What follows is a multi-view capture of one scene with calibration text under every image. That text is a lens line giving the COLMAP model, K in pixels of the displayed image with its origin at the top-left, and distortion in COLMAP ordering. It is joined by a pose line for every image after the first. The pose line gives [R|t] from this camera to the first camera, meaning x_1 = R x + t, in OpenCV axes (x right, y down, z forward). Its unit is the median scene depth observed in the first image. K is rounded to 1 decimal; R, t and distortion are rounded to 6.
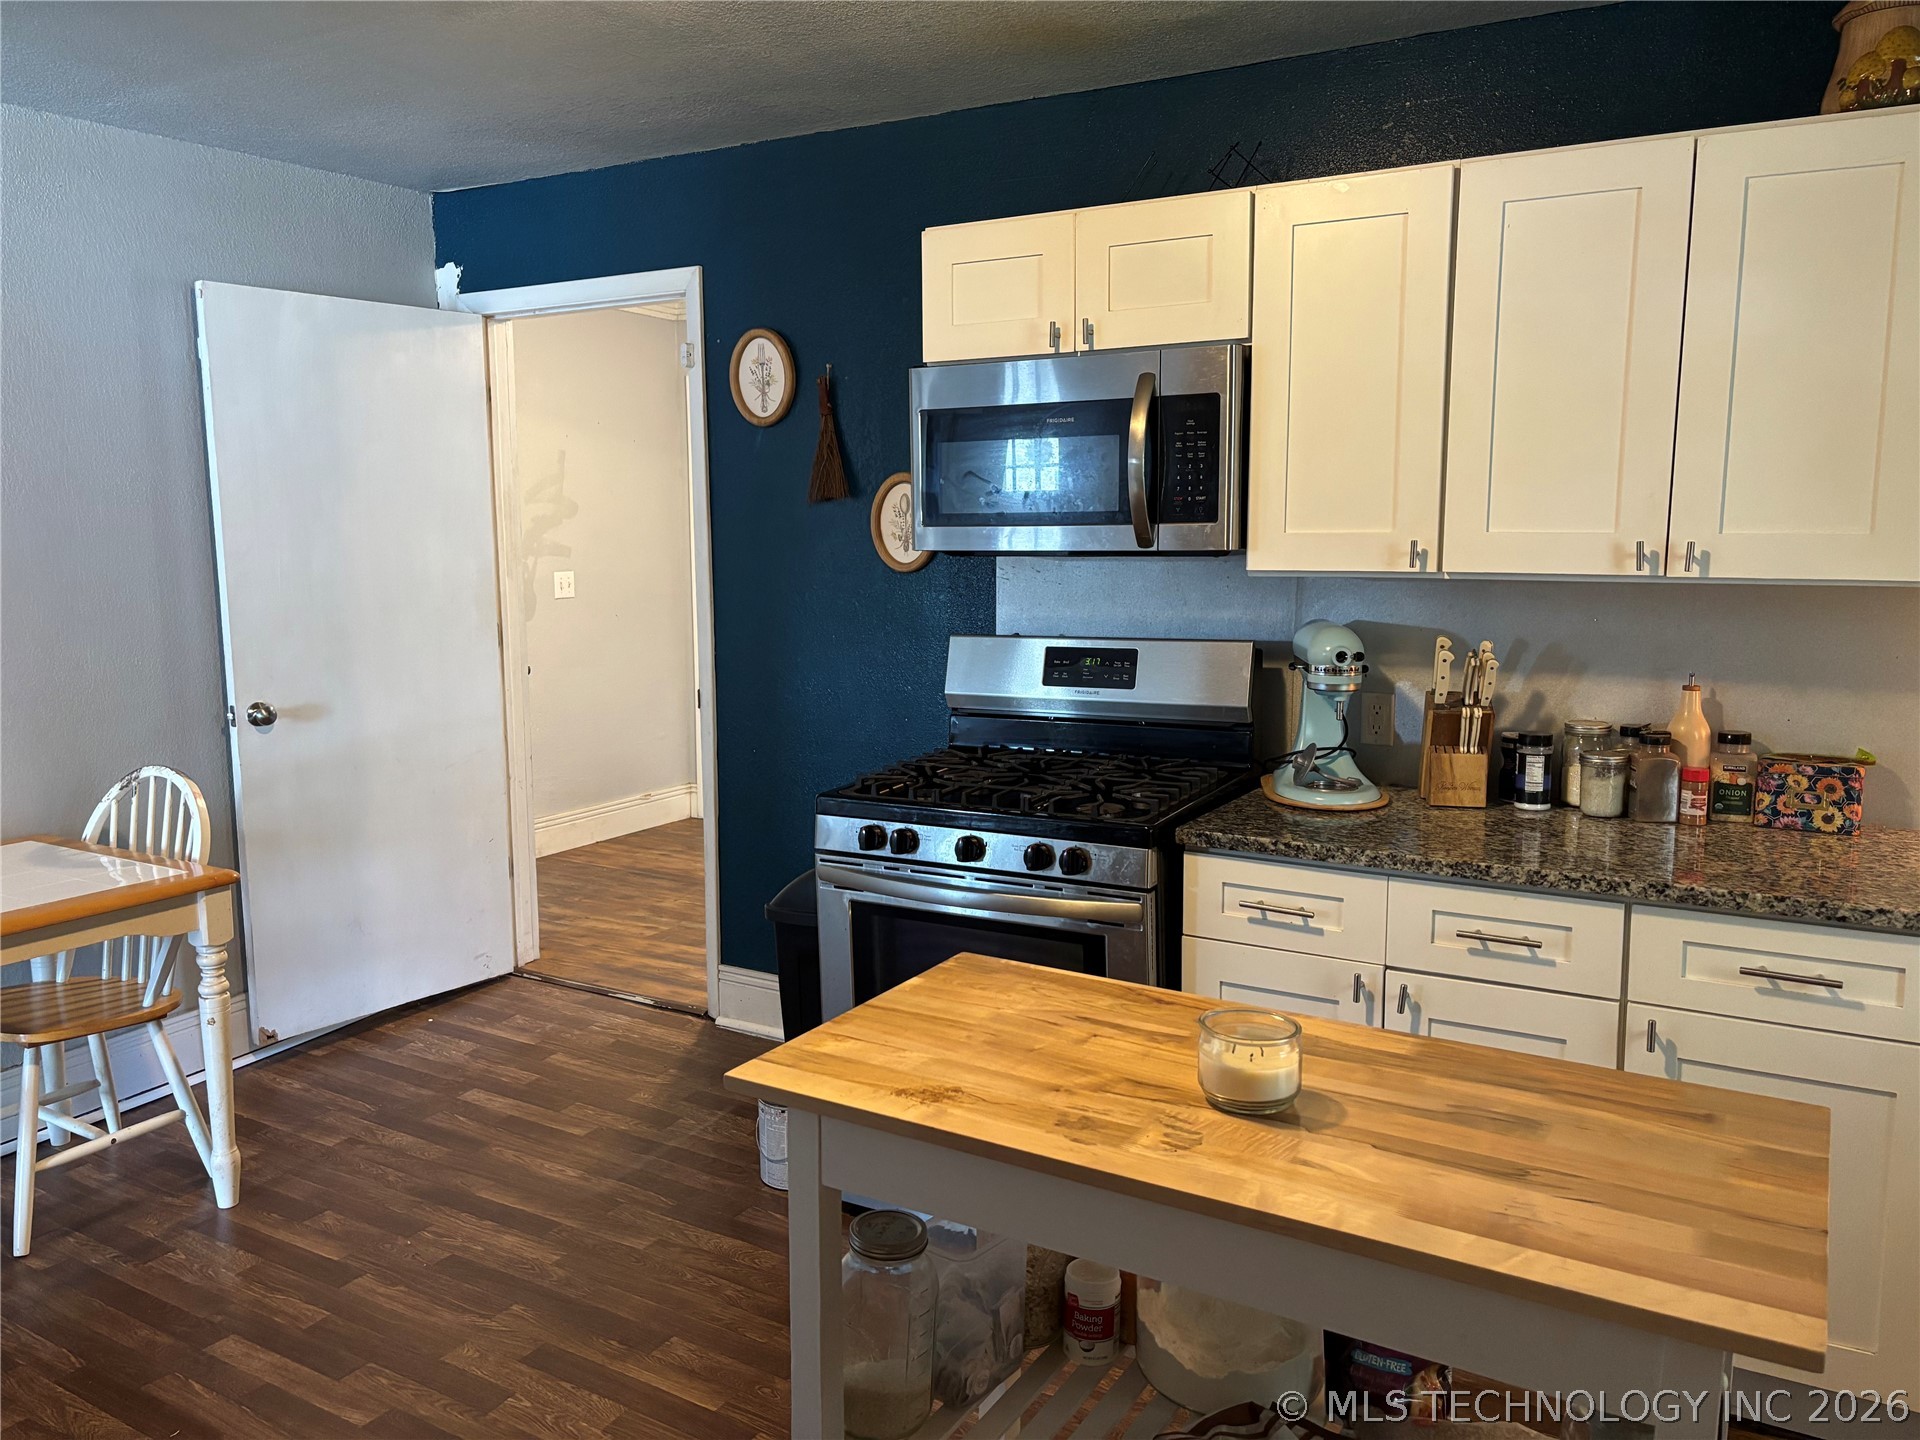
lens RADIAL K [[1424.2, 0, 960.0], [0, 1424.2, 720.0], [0, 0, 1]] dist [-0.000265, -0.001989]
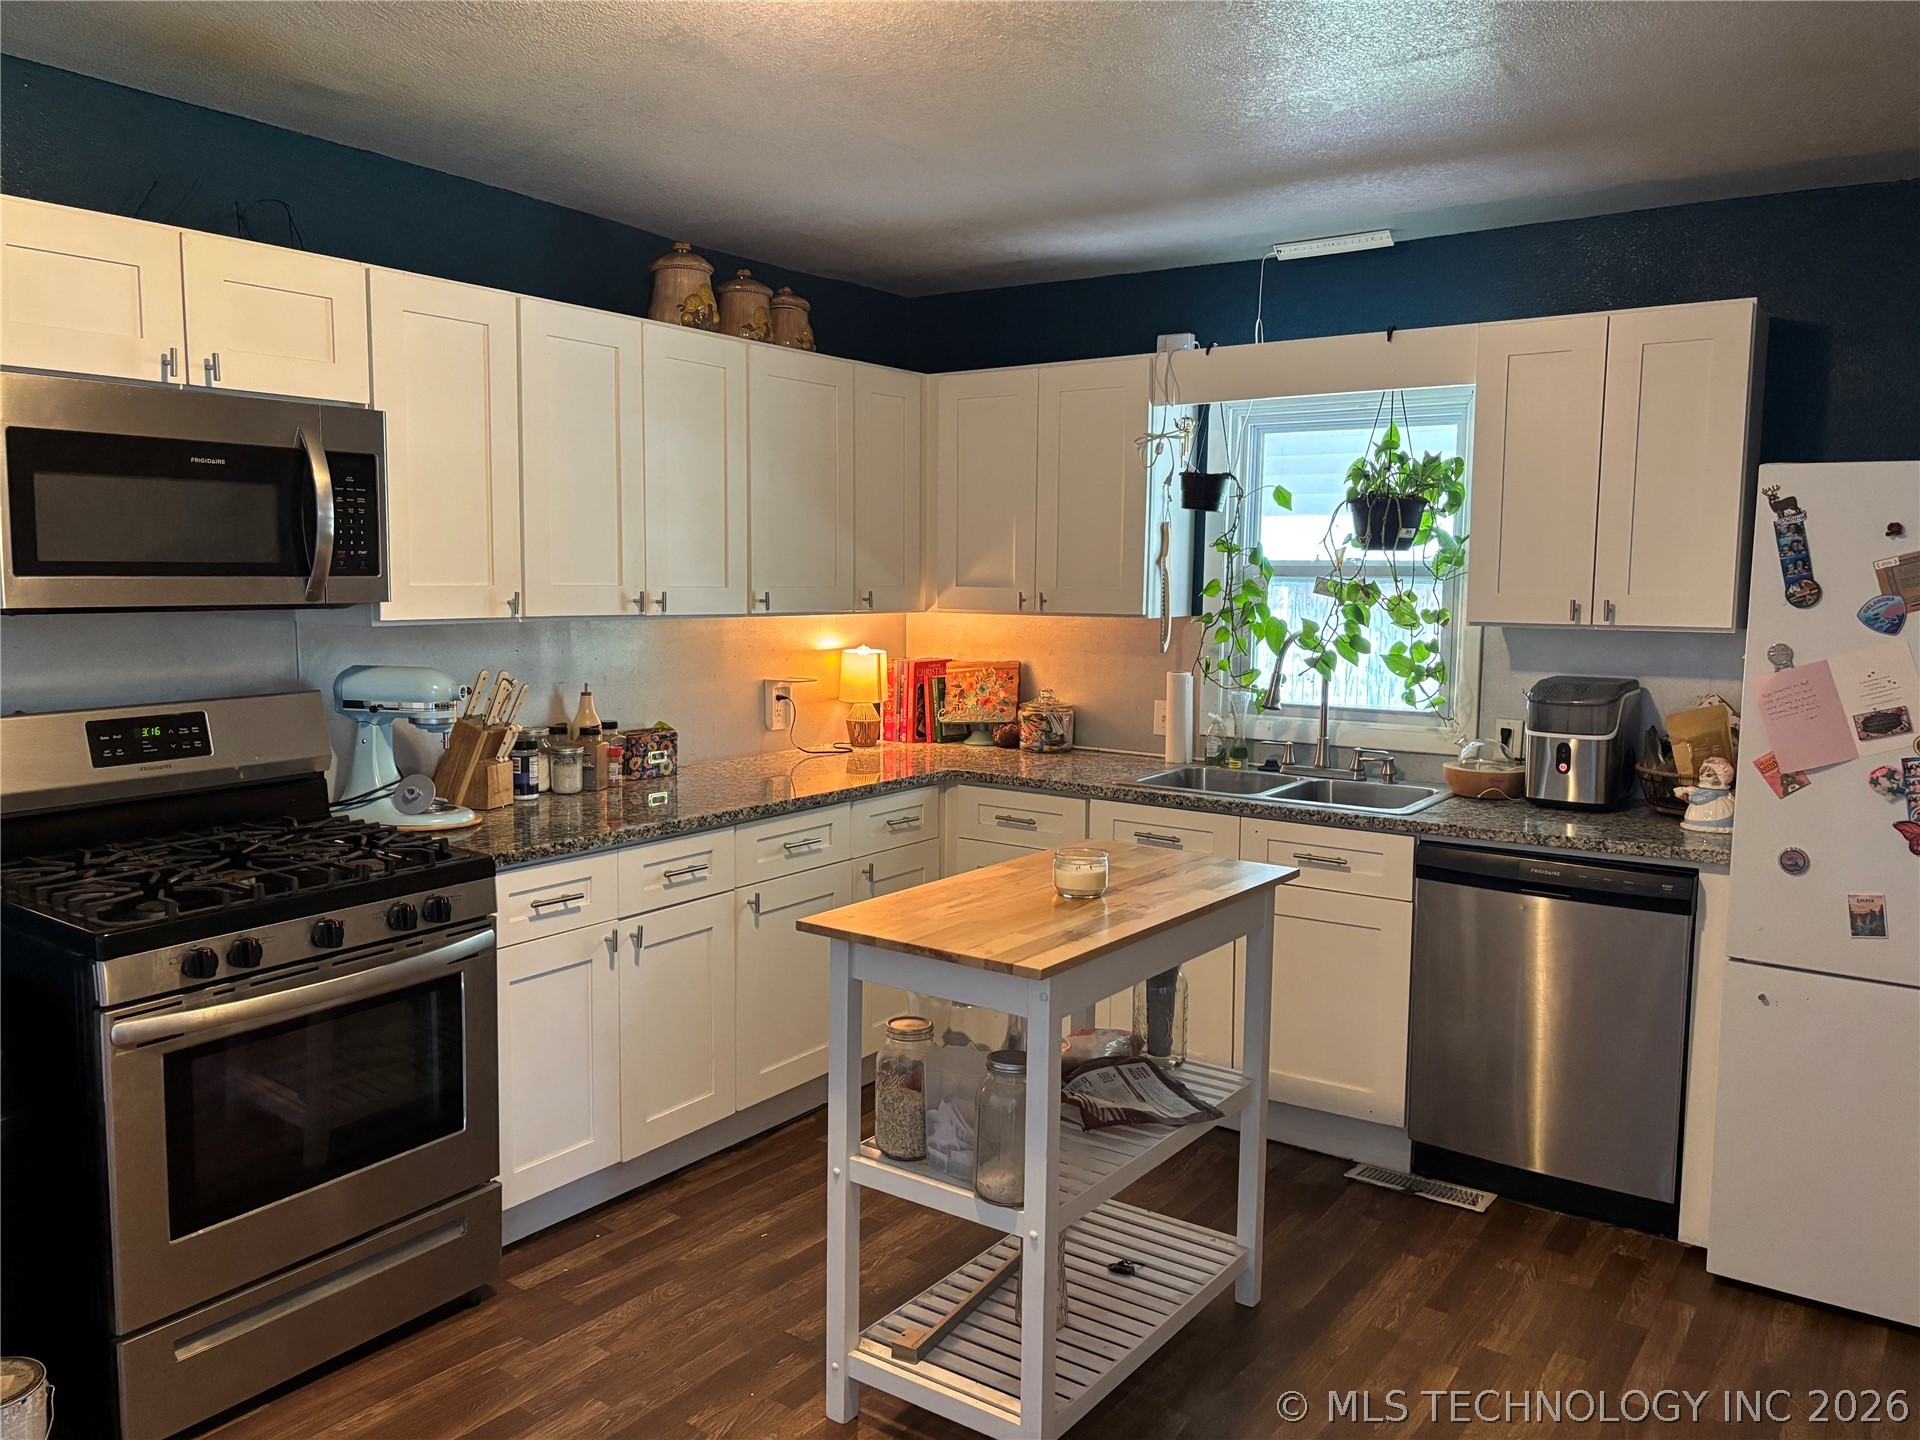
lens RADIAL K [[1424.2, 0, 960.0], [0, 1424.2, 720.0], [0, 0, 1]] dist [-0.000265, -0.001989]
pose [[0.082940, -0.098201, 0.991704, -0.848308], [0.123119, 0.988519, 0.087589, -0.073734], [-0.988920, 0.114833, 0.094078, 0.494174]]
